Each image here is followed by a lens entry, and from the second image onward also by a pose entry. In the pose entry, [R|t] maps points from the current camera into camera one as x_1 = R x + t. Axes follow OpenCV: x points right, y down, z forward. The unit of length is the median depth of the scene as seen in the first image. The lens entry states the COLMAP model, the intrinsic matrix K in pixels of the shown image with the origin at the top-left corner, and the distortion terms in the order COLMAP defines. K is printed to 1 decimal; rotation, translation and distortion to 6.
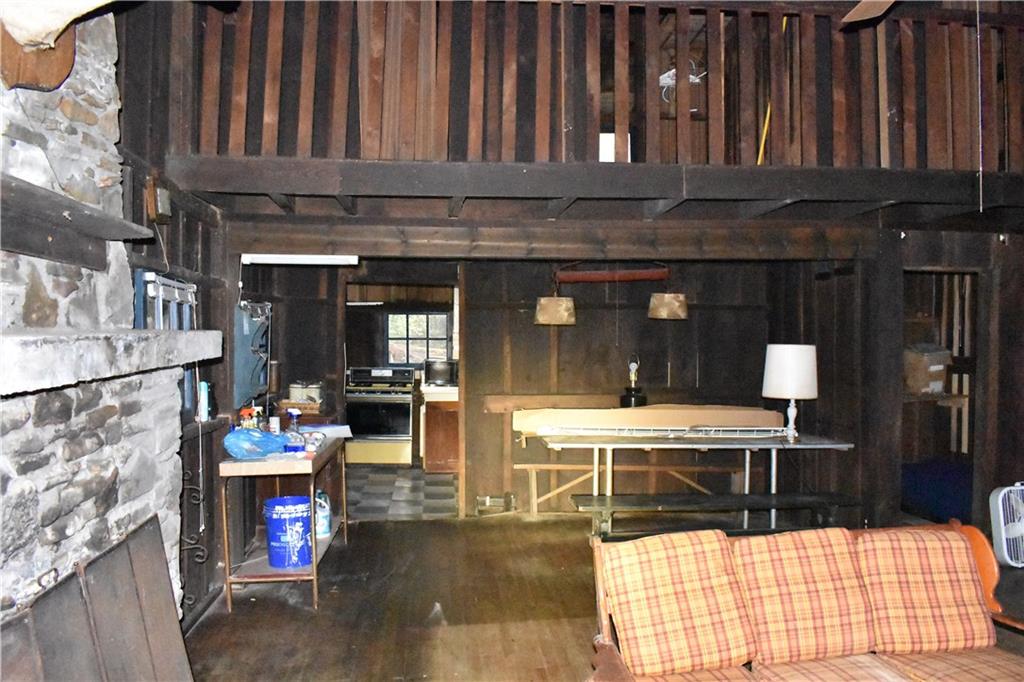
lens RADIAL K [[811.2, 0, 510.3], [0, 811.2, 339.3], [0, 0, 1]] dist [-0.087210, 0.009134]
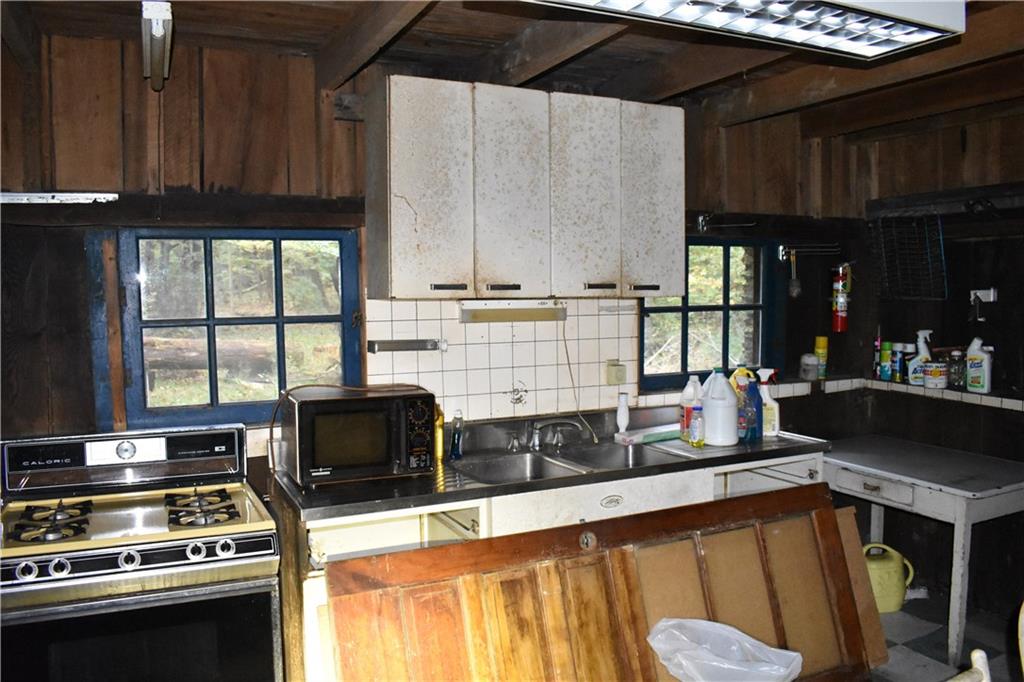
lens RADIAL K [[811.2, 0, 515.1], [0, 811.2, 340.4], [0, 0, 1]] dist [-0.087210, 0.009134]
pose [[0.934832, -0.042065, 0.352590, -0.040716], [0.022669, 0.998003, 0.058963, -0.002789], [-0.354366, -0.047128, 0.933918, 0.222581]]
